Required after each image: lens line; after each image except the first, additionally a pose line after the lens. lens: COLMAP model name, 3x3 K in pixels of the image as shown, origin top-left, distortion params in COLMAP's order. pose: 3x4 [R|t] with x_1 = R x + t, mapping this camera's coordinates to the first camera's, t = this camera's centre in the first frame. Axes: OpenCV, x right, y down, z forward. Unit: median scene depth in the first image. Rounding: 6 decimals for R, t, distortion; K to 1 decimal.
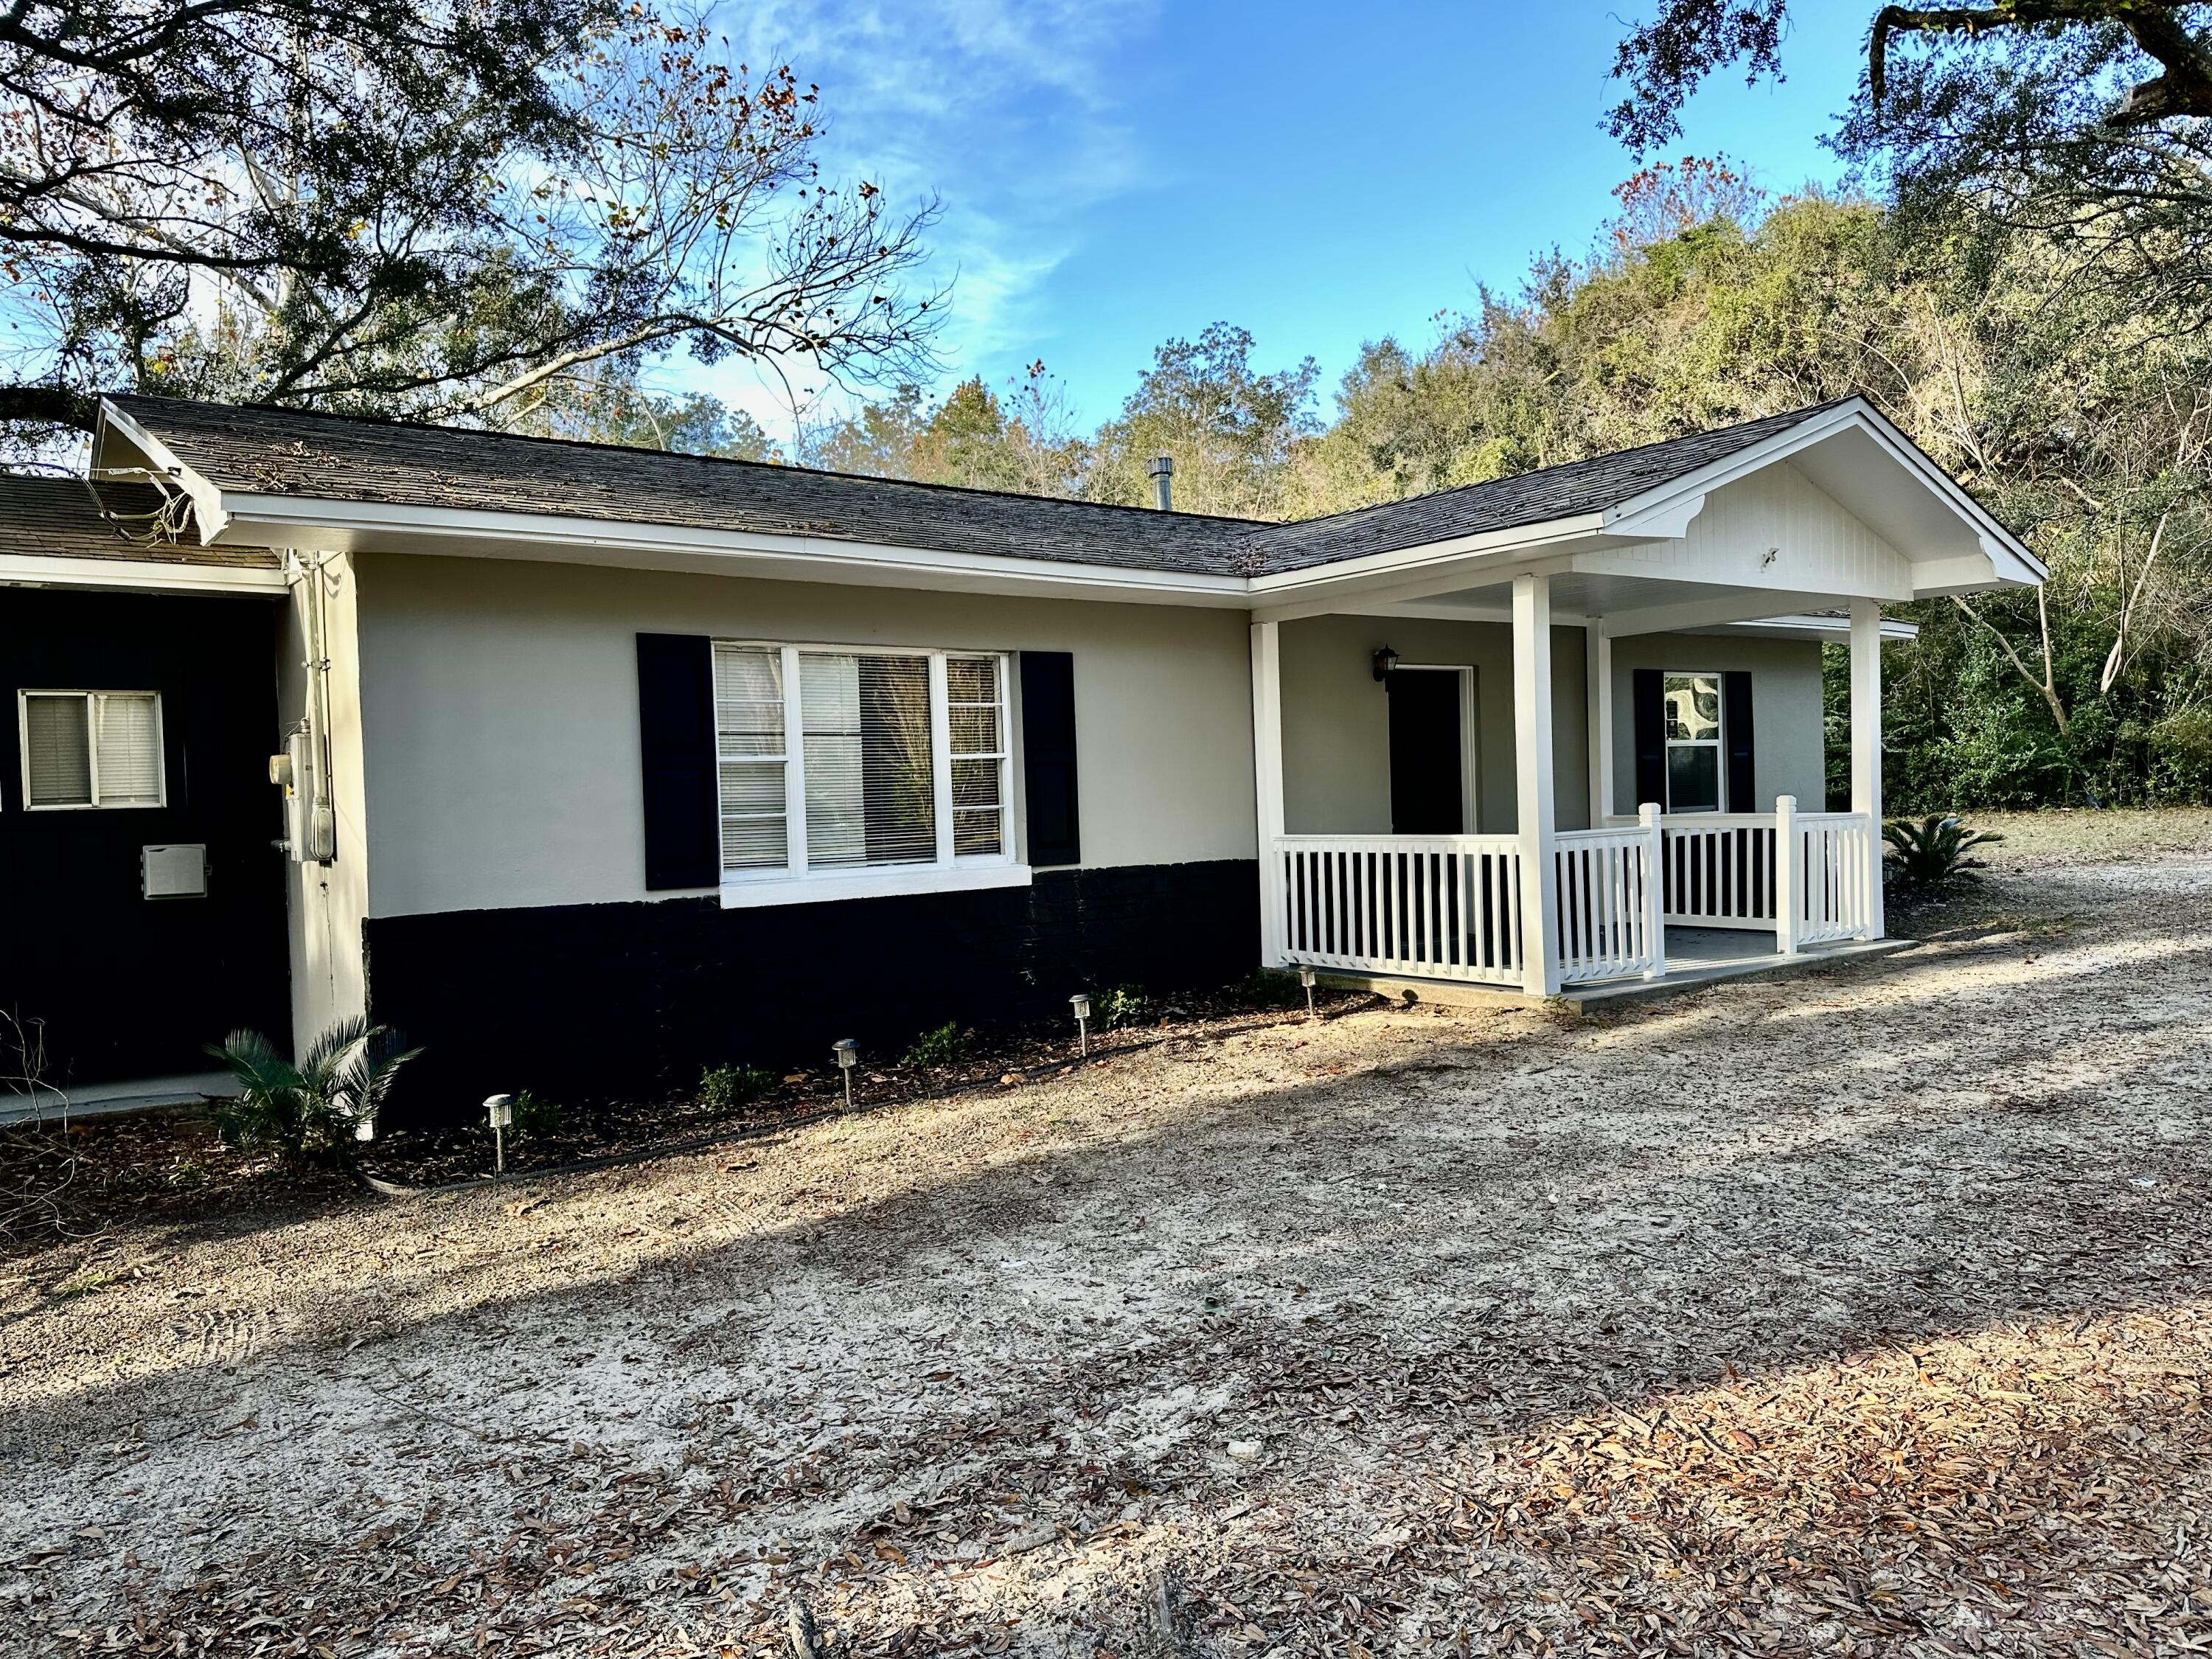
lens RADIAL K [[1520.5, 0, 991.5], [0, 1520.5, 838.1], [0, 0, 1]] dist [0.096699, -0.147775]
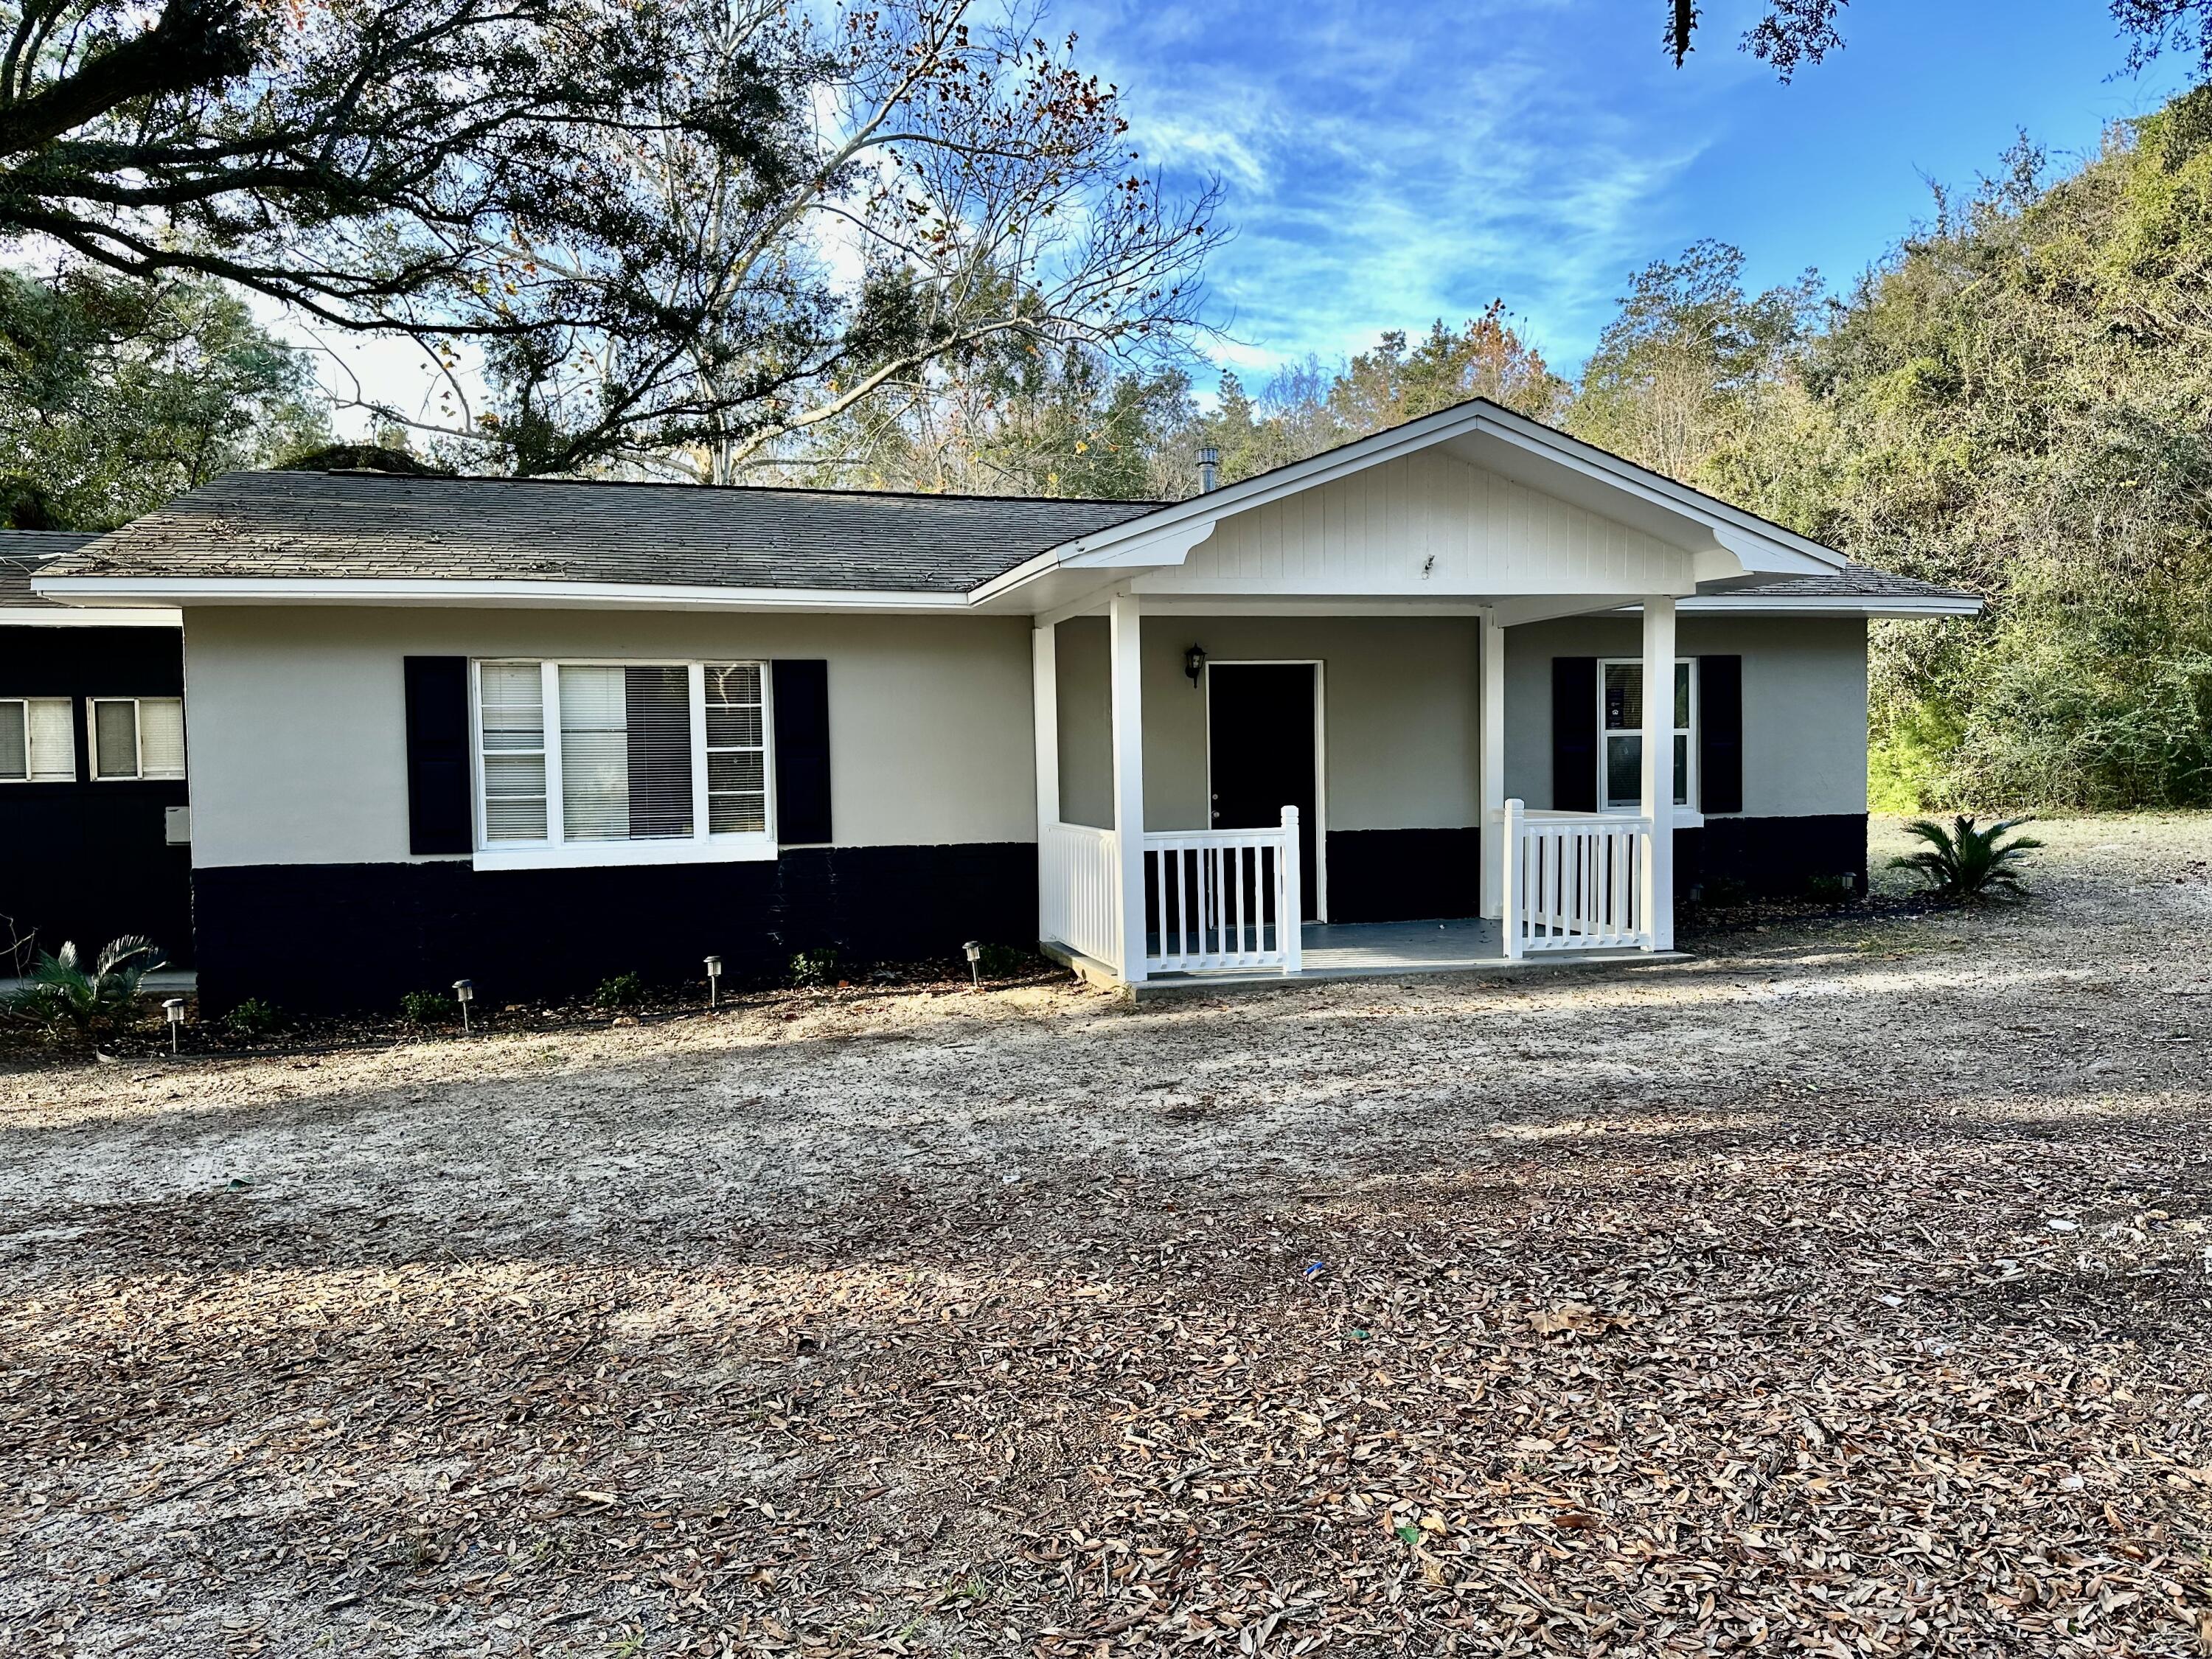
lens RADIAL K [[1516.9, 0, 1106.0], [0, 1516.9, 829.5], [0, 0, 1]] dist [0.057153, -0.068040]
pose [[0.932765, 0.035844, -0.358697, 0.681455], [-0.022914, 0.998927, 0.040234, -0.045442], [0.359755, -0.029310, 0.932586, -0.001164]]
